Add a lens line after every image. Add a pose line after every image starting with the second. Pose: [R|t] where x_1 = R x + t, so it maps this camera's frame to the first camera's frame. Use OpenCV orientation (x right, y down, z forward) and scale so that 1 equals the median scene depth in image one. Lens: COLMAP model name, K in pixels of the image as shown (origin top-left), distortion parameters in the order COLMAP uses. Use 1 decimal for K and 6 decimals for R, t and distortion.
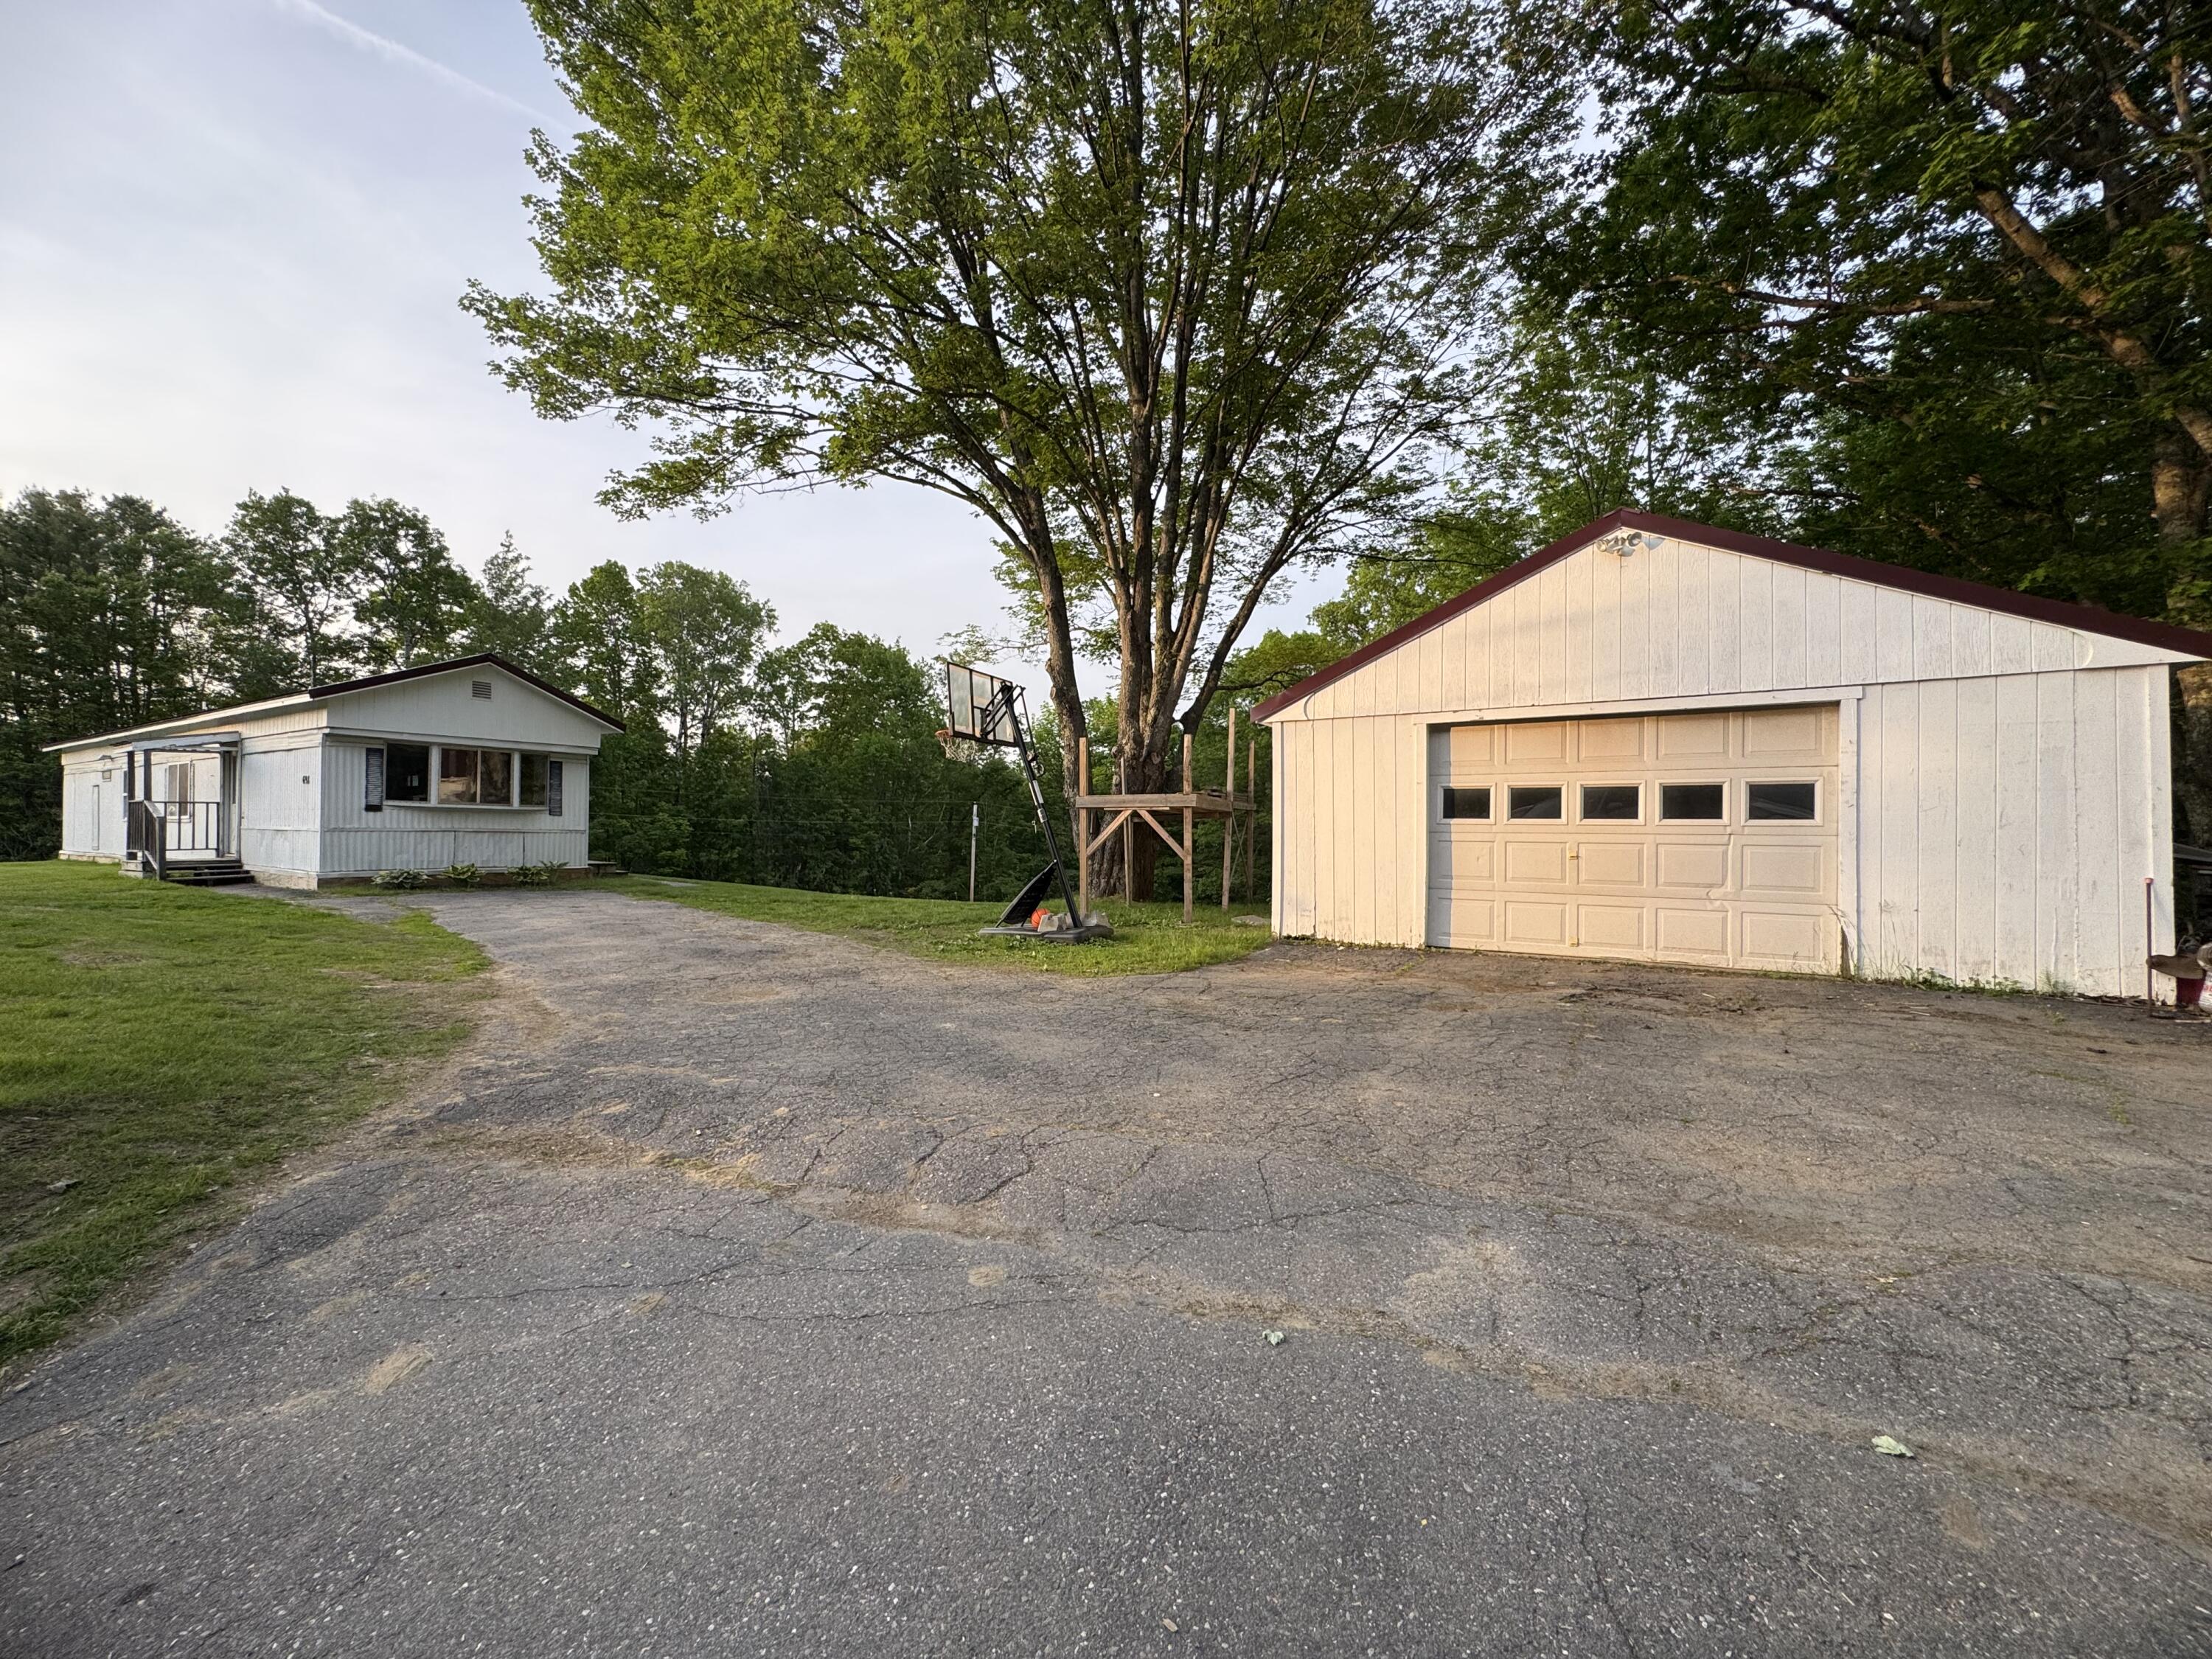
lens RADIAL K [[879.6, 0, 1106.0], [0, 879.6, 829.5], [0, 0, 1]] dist [-0.025811, 0.005146]
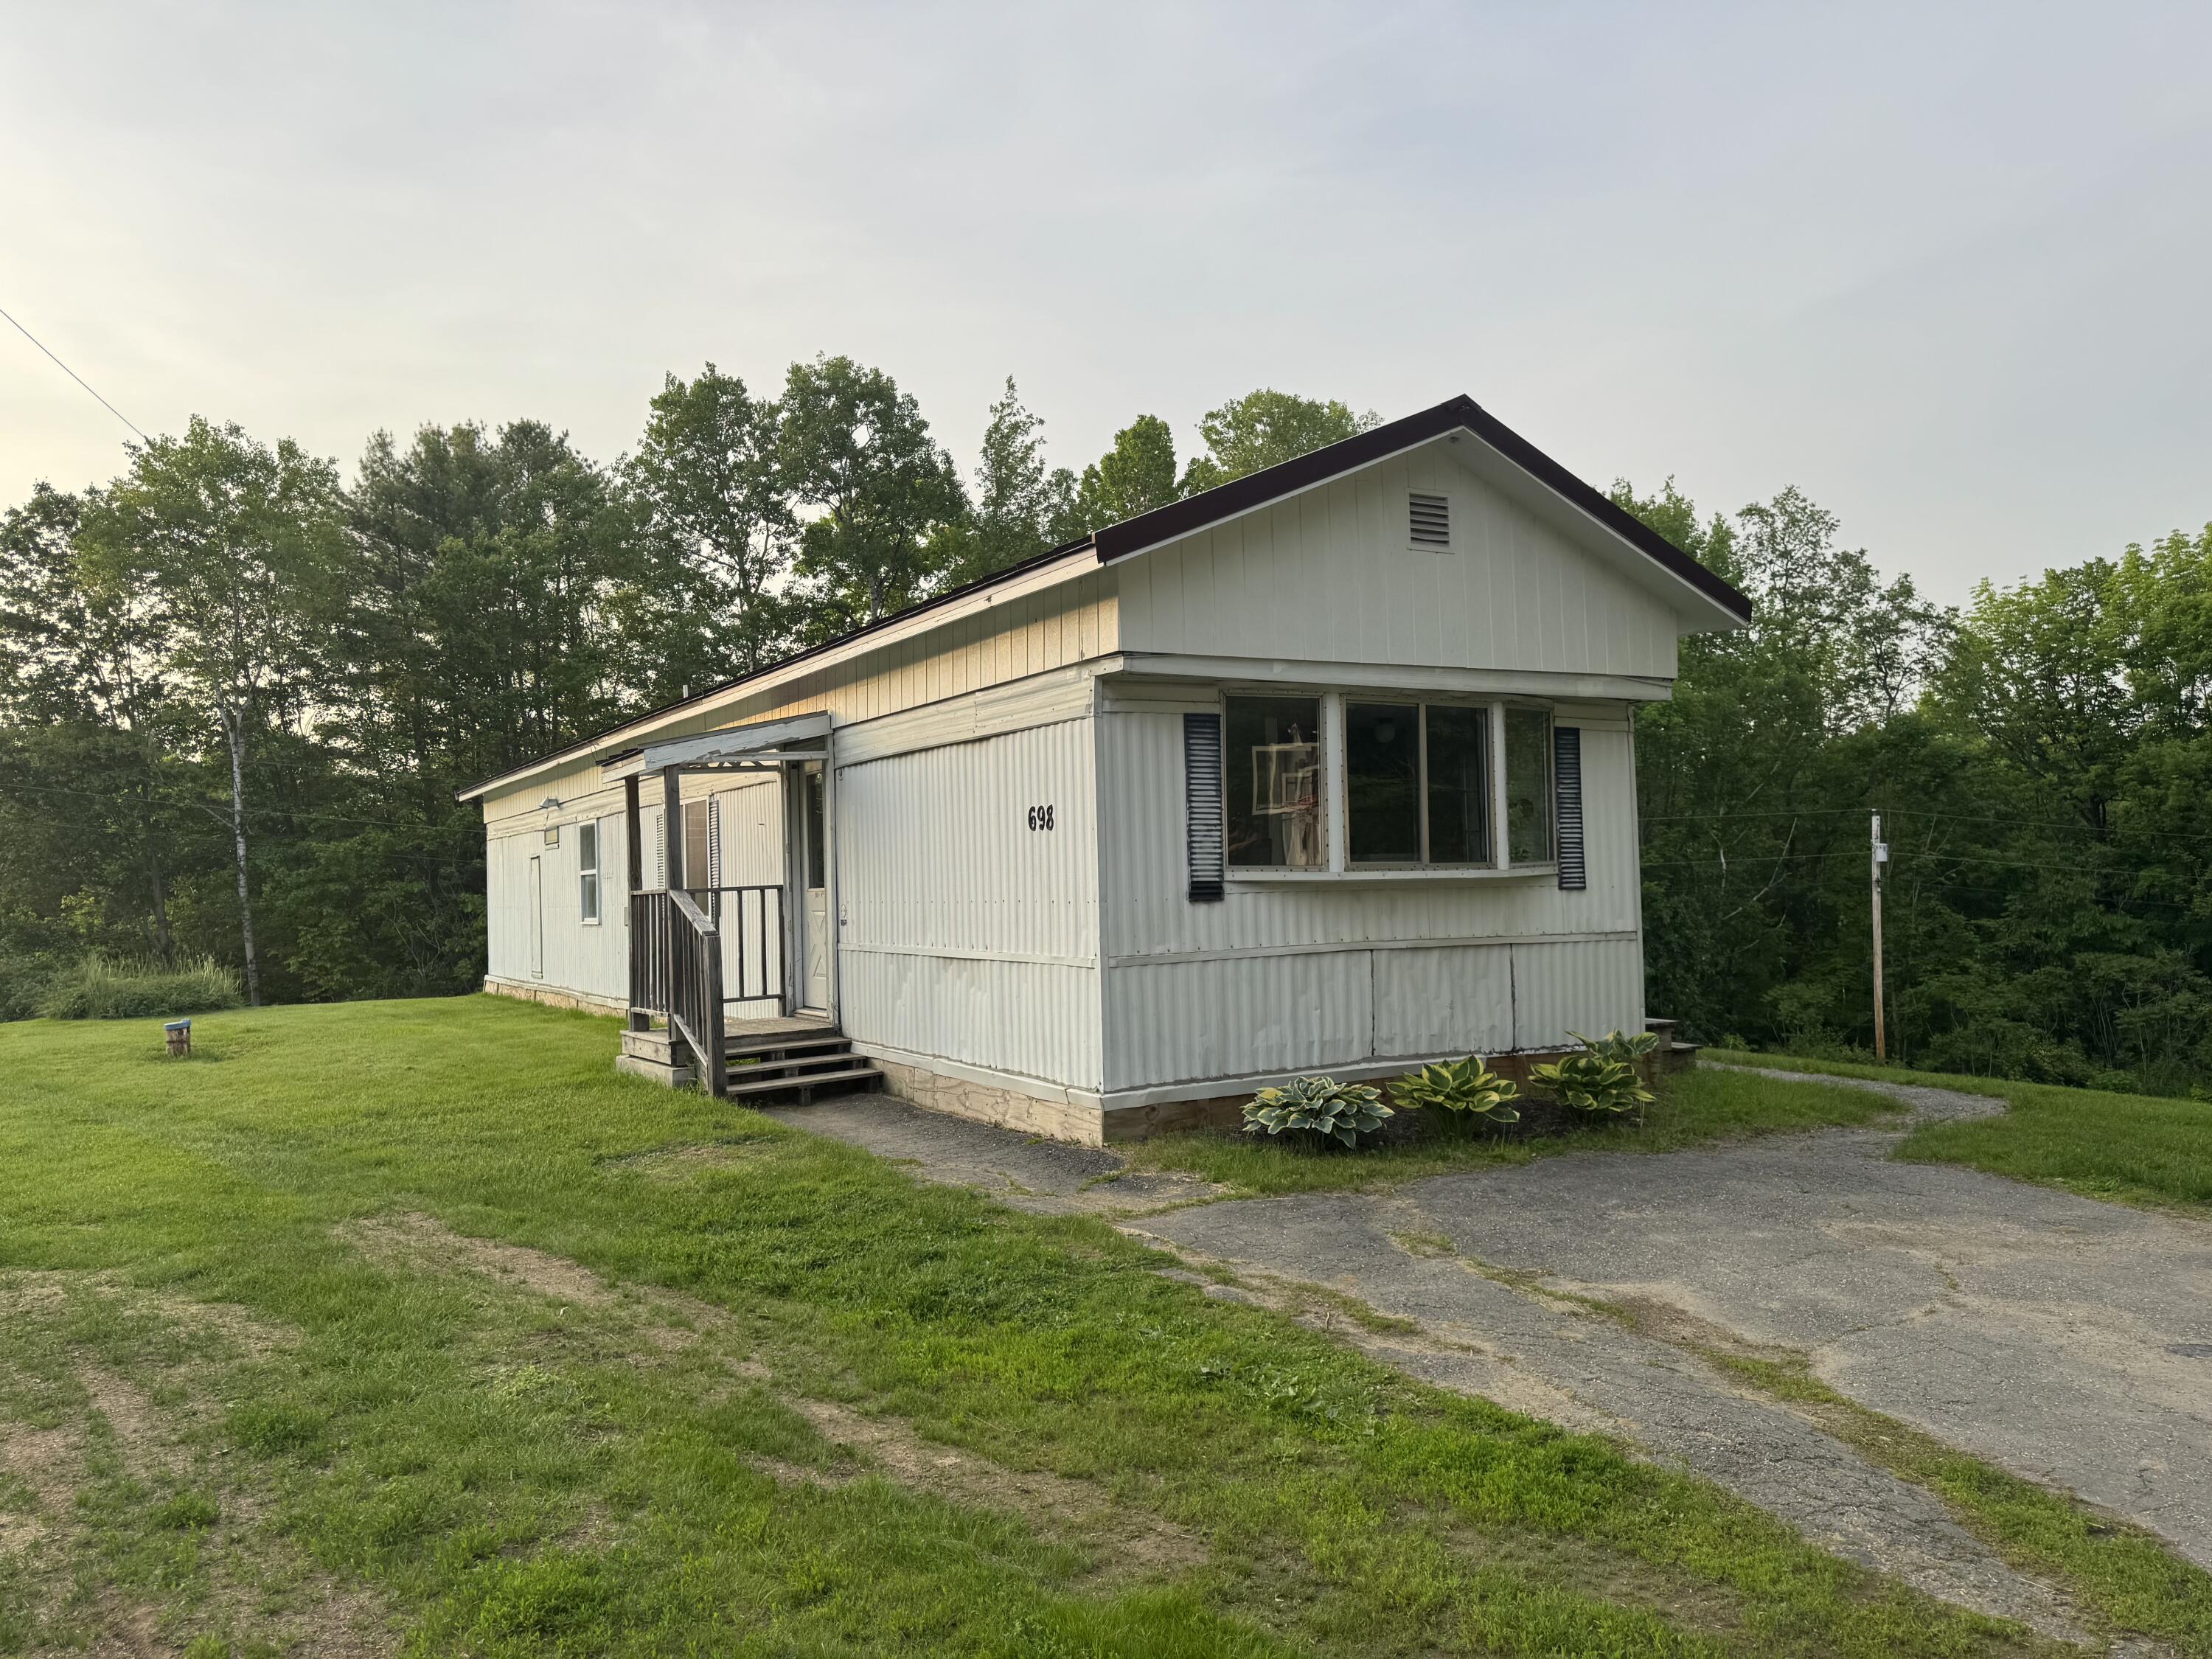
lens RADIAL K [[1651.9, 0, 1099.5], [0, 1651.9, 807.8], [0, 0, 1]] dist [0.042198, -0.001603]
pose [[0.869806, -0.056415, -0.490158, -0.142789], [0.036131, 0.998057, -0.050756, -0.006582], [0.492069, 0.026438, 0.870155, 0.106320]]
